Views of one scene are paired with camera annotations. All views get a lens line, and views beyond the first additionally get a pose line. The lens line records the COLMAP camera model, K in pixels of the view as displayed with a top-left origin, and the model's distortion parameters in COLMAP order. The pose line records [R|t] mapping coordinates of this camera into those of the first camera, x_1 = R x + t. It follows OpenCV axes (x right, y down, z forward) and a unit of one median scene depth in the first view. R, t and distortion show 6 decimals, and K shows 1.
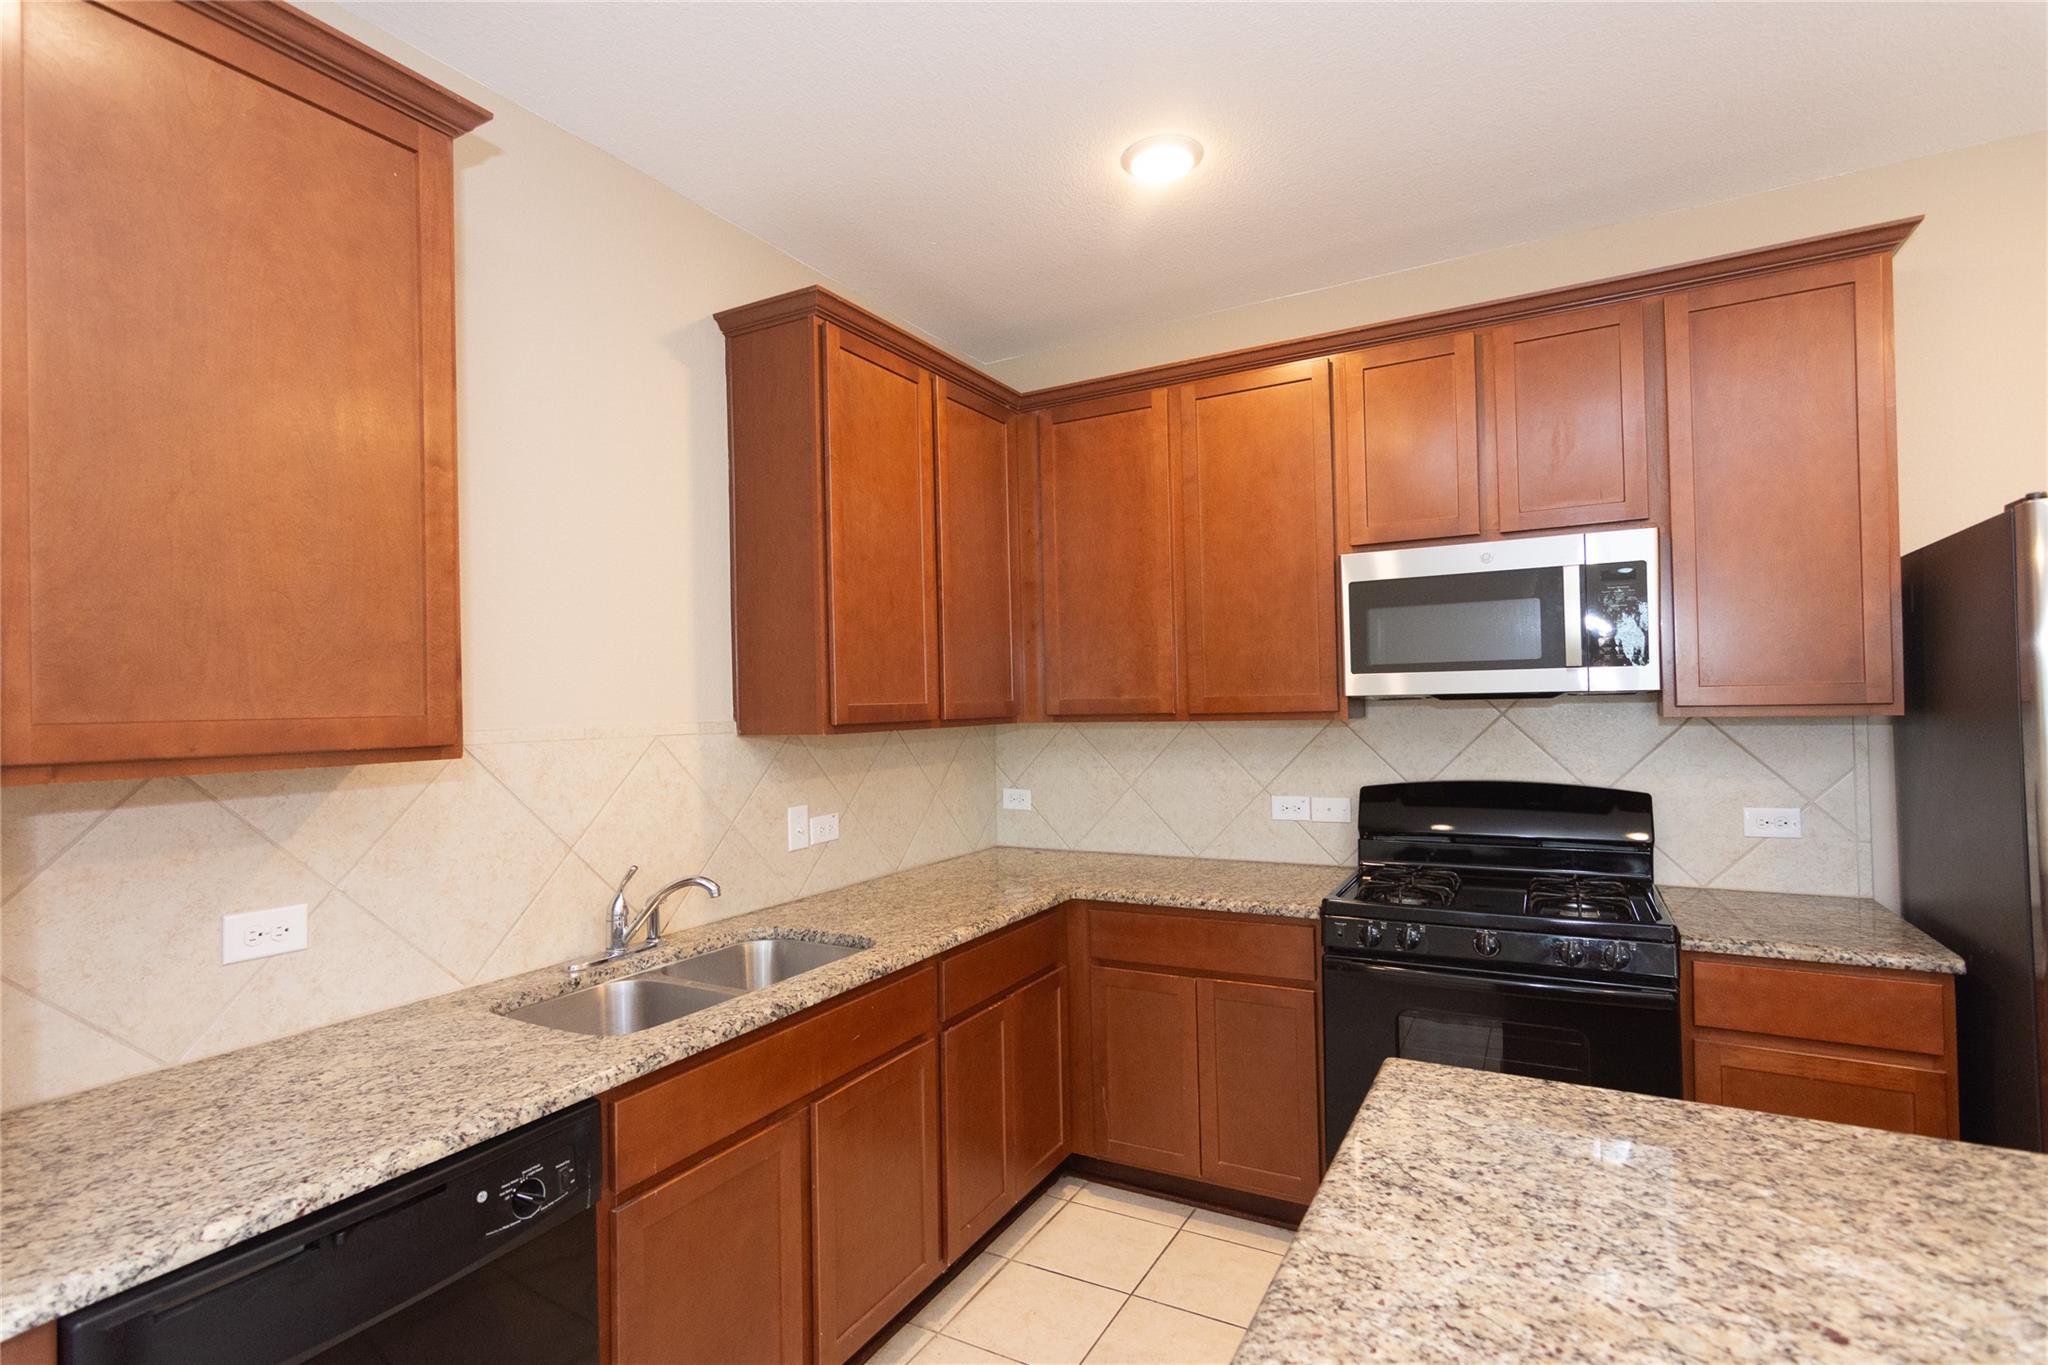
lens RADIAL K [[985.2, 0, 1021.2], [0, 985.2, 688.5], [0, 0, 1]] dist [-0.000098, 0.000430]
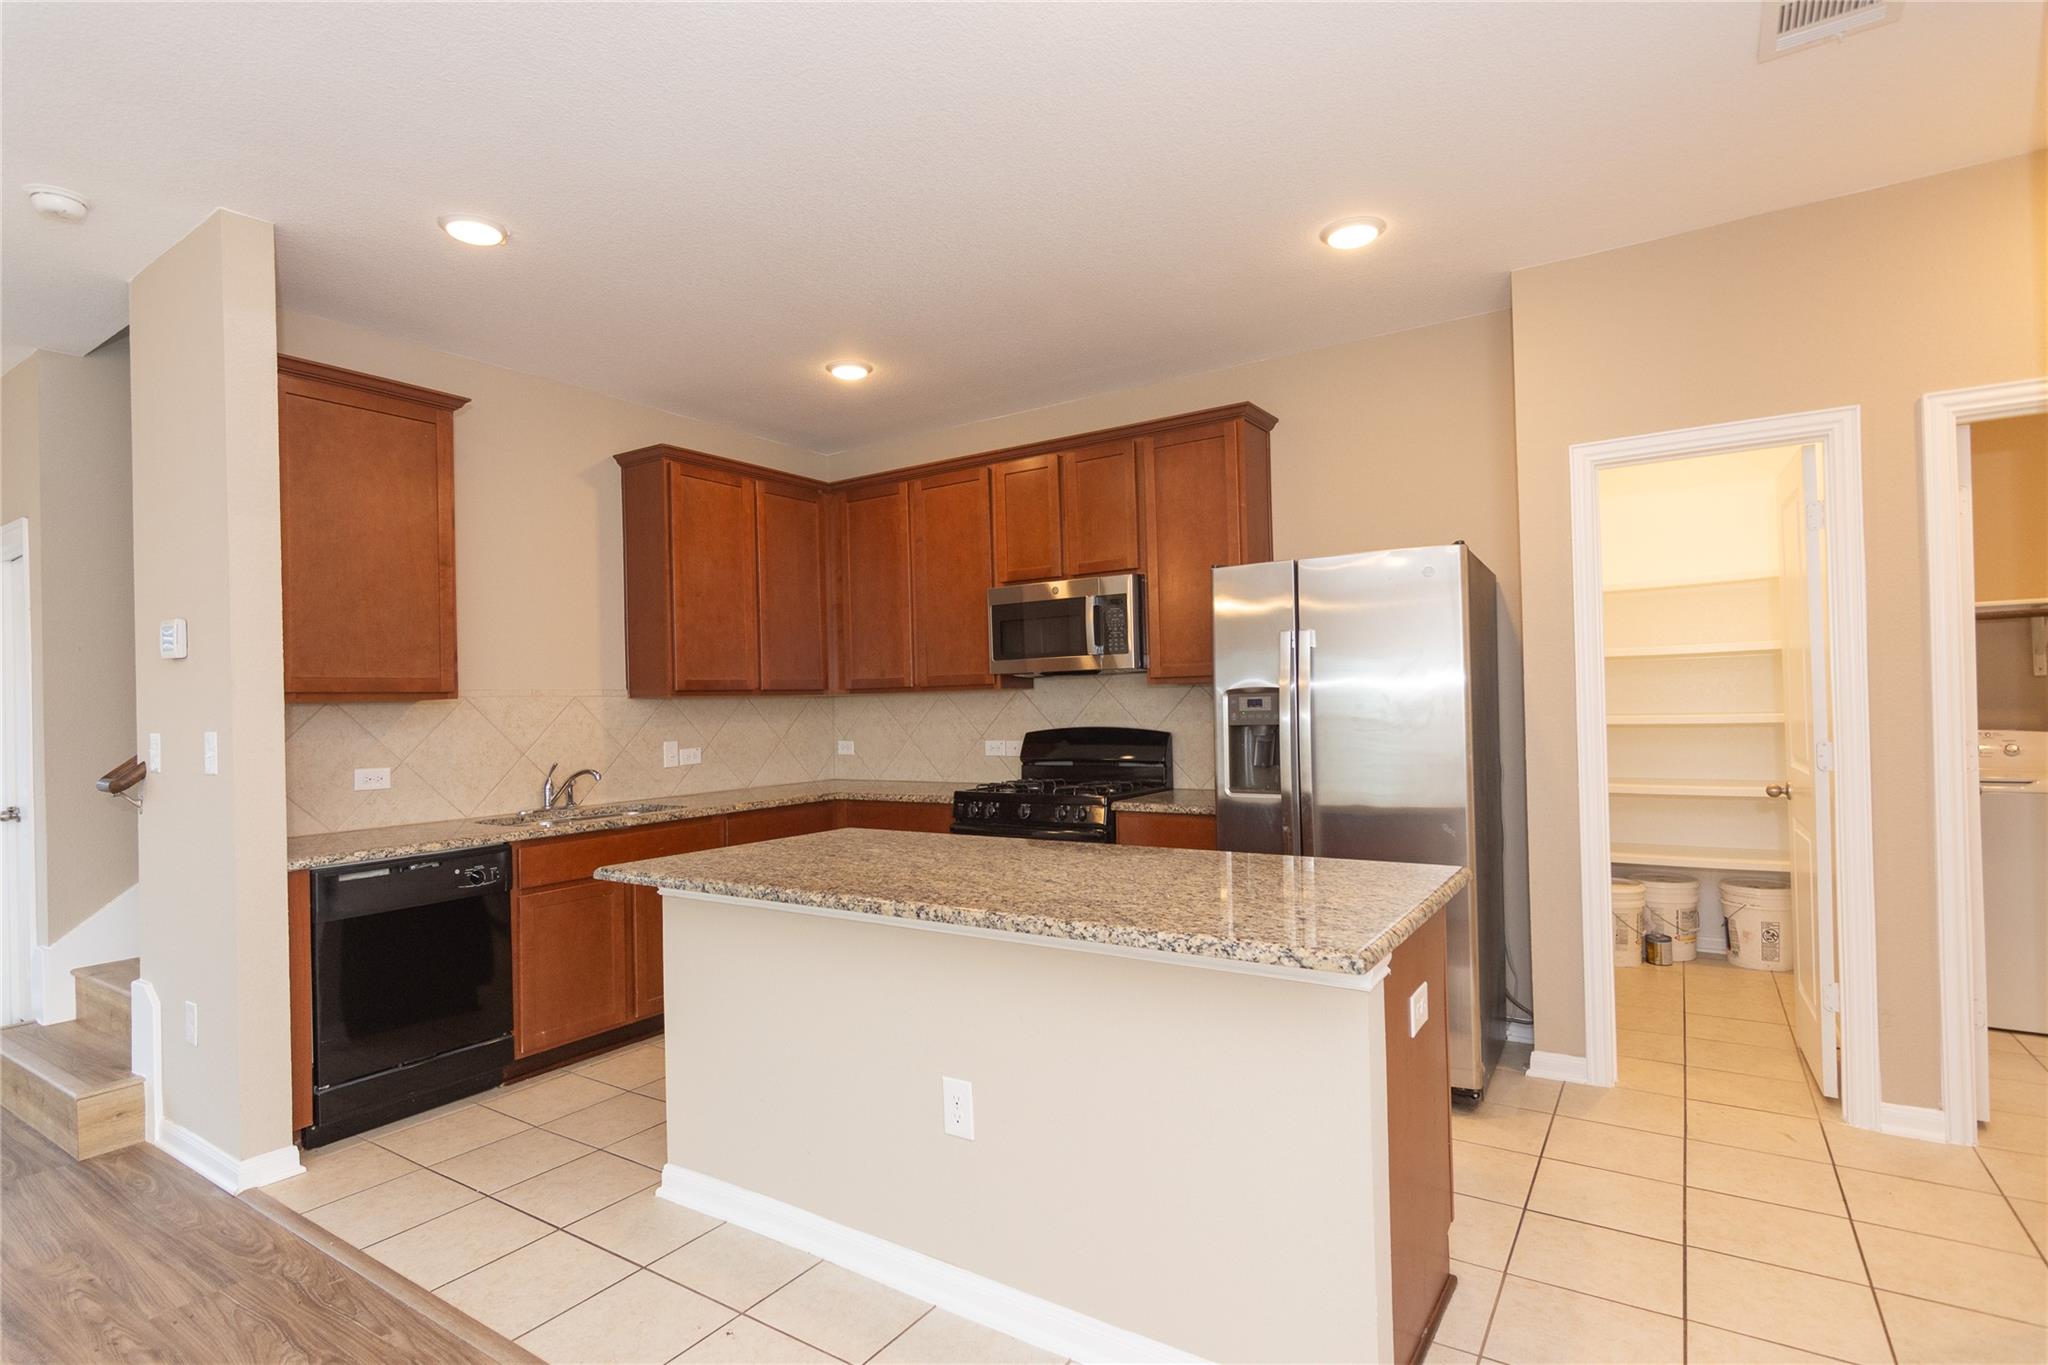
lens RADIAL K [[1001.5, 0, 1021.9], [0, 1001.5, 691.9], [0, 0, 1]] dist [-0.005739, 0.000217]
pose [[0.997492, -0.003224, -0.070702, 0.530526], [0.003525, 0.999985, 0.004135, 0.032560], [0.070688, -0.004374, 0.997489, -0.709791]]
